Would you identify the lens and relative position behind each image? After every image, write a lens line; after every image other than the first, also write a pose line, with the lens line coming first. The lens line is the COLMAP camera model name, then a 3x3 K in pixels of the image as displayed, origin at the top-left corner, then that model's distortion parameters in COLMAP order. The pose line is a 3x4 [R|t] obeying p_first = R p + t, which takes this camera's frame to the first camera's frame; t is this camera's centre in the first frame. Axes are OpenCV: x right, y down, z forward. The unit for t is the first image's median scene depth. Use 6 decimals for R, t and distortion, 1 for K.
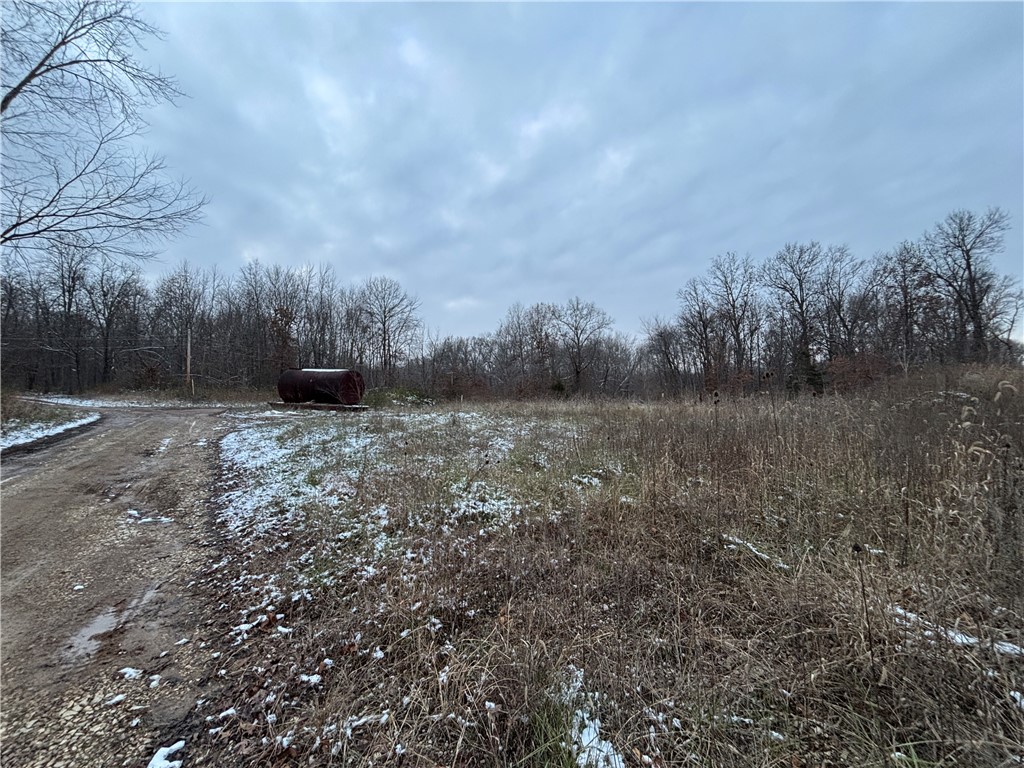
lens RADIAL K [[420.0, 0, 512.0], [0, 420.0, 384.0], [0, 0, 1]] dist [0.001401, 0.000150]
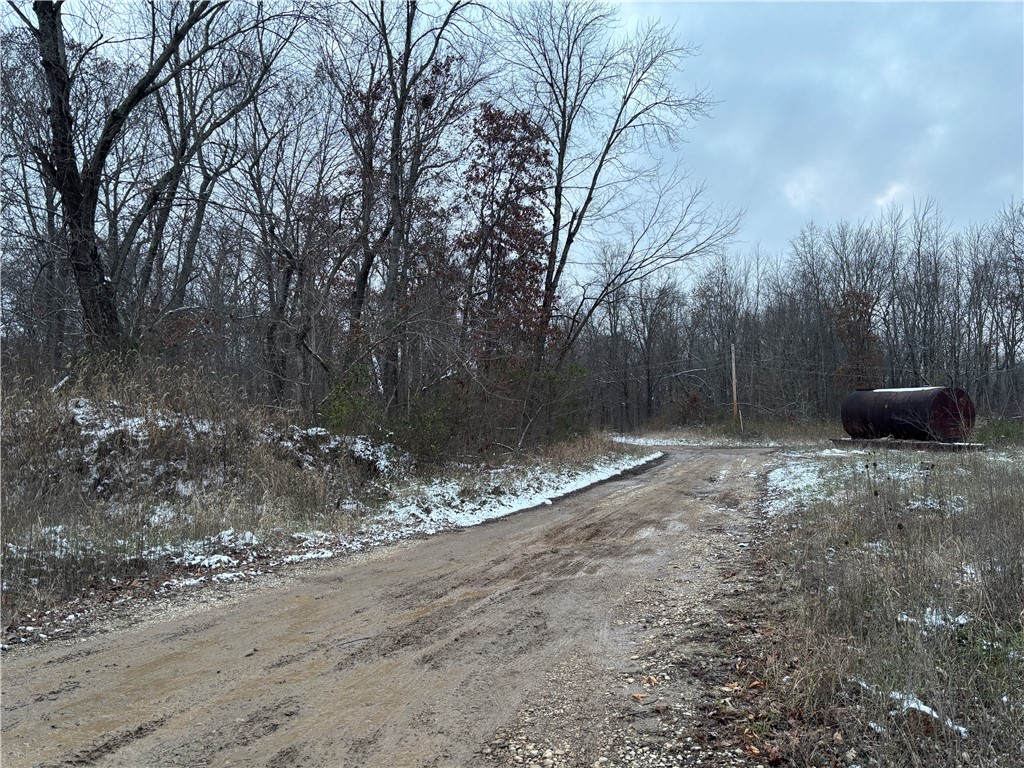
lens RADIAL K [[770.1, 0, 512.0], [0, 770.1, 384.0], [0, 0, 1]] dist [0.066494, -0.068551]
pose [[0.593026, -0.063524, -0.802674, 0.097083], [0.037316, 0.997980, -0.051410, -0.000658], [0.804318, 0.000535, 0.594199, -0.129559]]
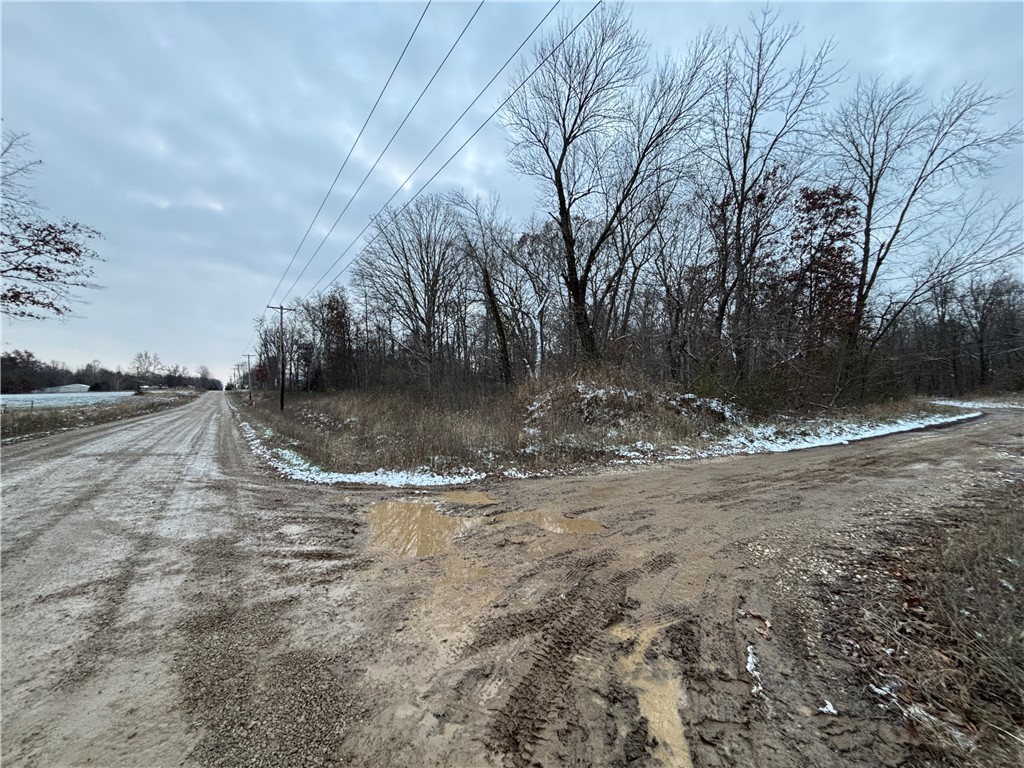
lens RADIAL K [[415.8, 0, 512.0], [0, 415.8, 384.0], [0, 0, 1]] dist [-0.001094, -0.000297]
pose [[-0.046780, -0.040218, -0.998095, 0.123559], [0.031213, 0.998642, -0.041703, -0.000774], [0.998417, -0.033104, -0.045461, -0.128908]]
